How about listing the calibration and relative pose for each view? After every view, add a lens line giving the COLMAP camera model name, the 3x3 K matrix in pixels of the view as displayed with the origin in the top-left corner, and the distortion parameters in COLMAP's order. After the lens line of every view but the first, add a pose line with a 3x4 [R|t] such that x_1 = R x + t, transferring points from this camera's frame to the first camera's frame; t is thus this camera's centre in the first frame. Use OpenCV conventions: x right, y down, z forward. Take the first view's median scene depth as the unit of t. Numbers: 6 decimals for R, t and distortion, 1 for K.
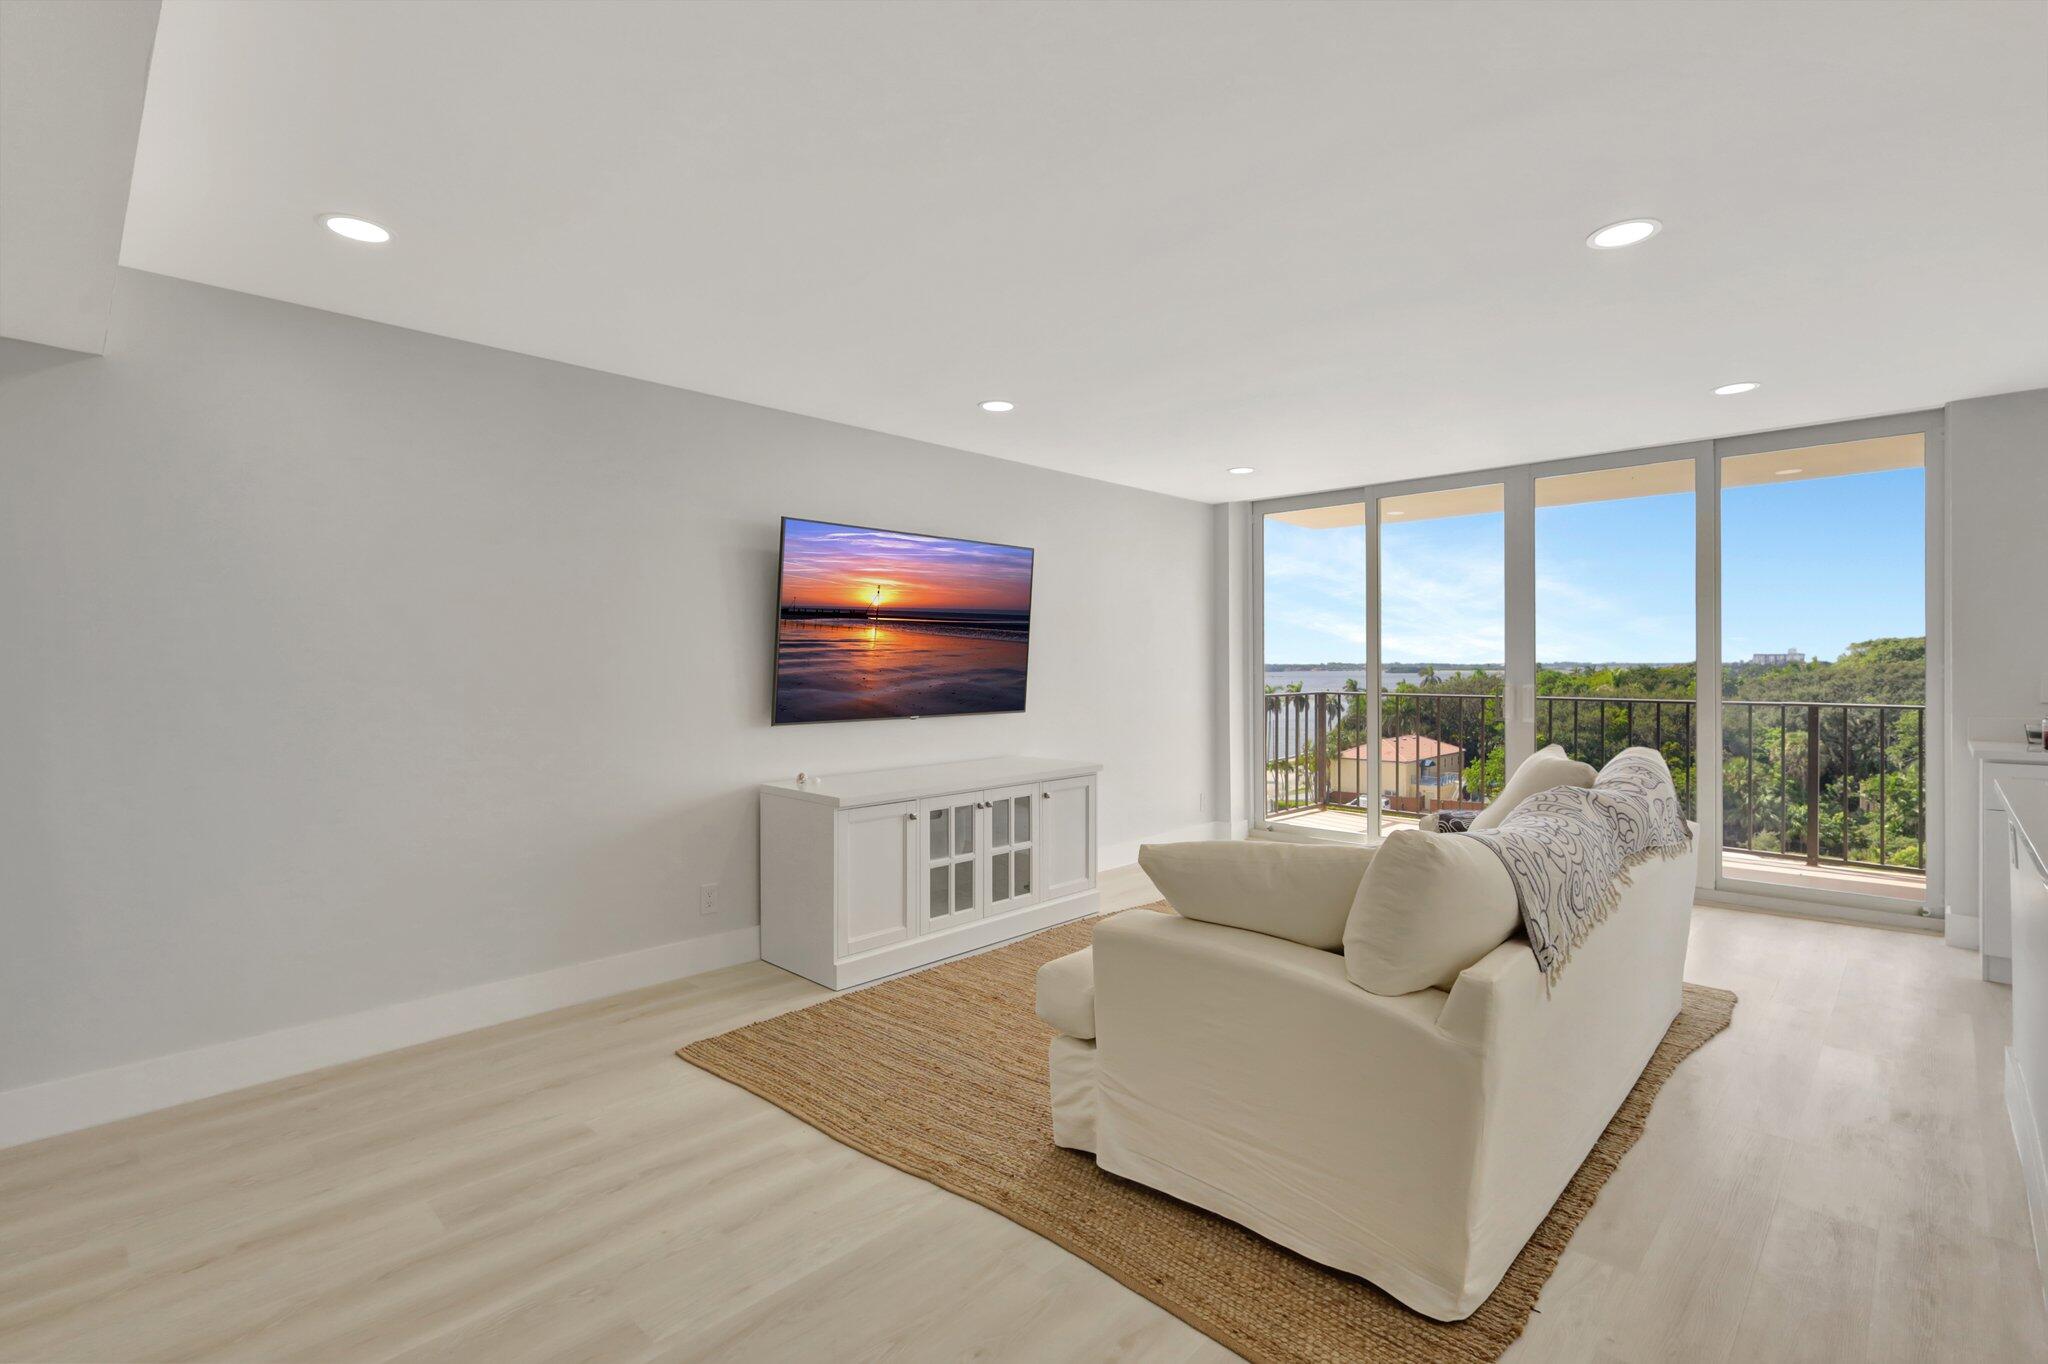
lens RADIAL K [[948.6, 0, 1032.1], [0, 948.6, 675.4], [0, 0, 1]] dist [0.003741, 0.000577]
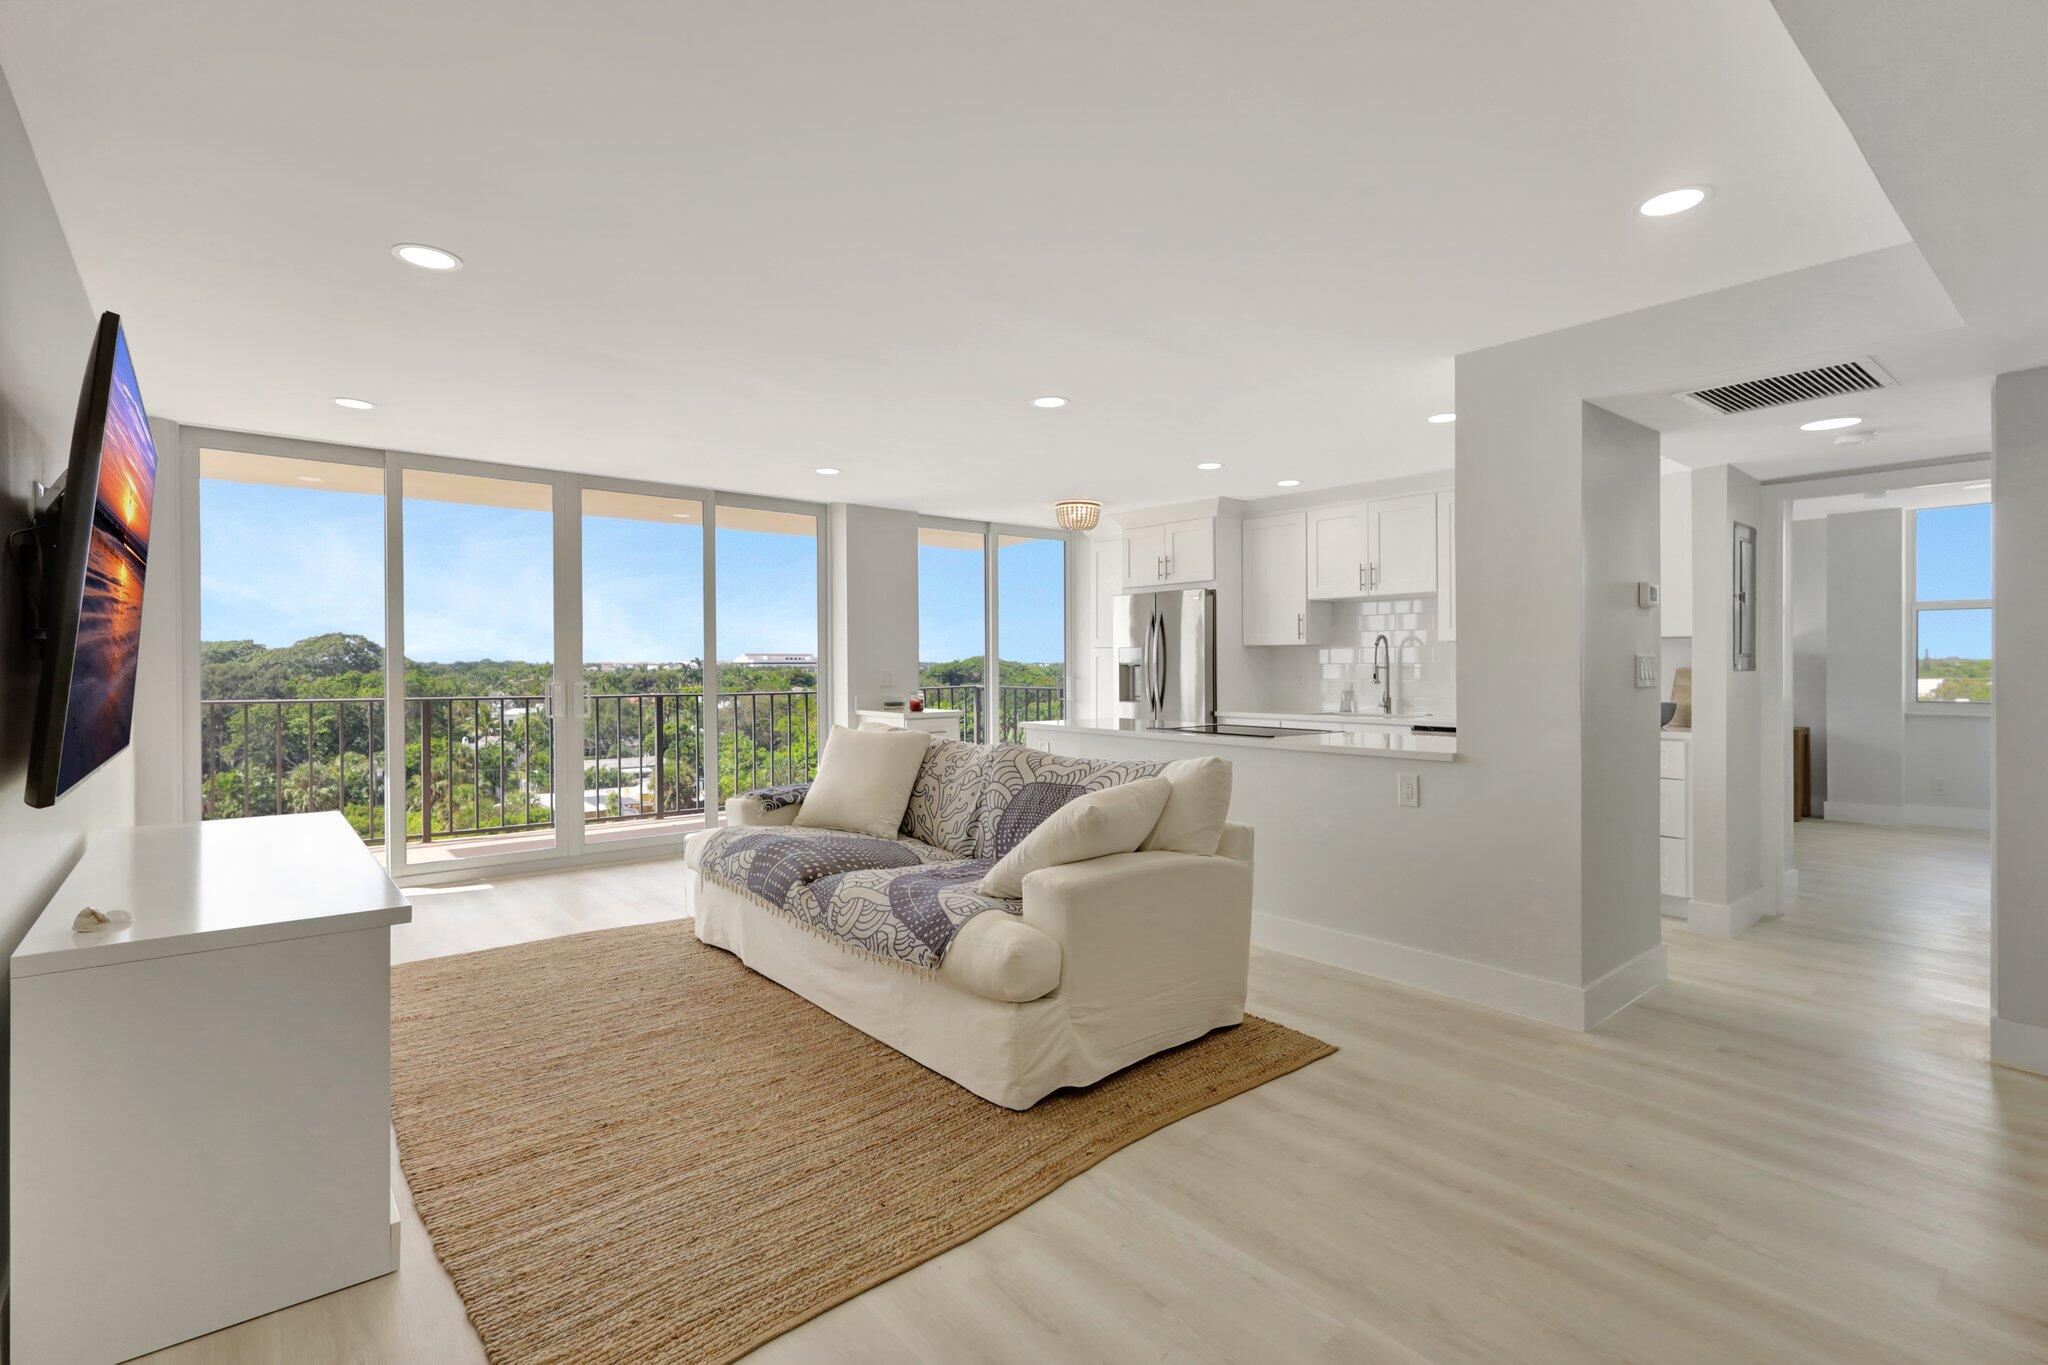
lens RADIAL K [[948.6, 0, 1013.9], [0, 948.6, 671.2], [0, 0, 1]] dist [0.003741, 0.000577]
pose [[0.119313, -0.004723, 0.992845, -0.666899], [0.011769, 0.999925, 0.003342, -0.001096], [-0.992787, 0.011286, 0.119360, 0.567614]]
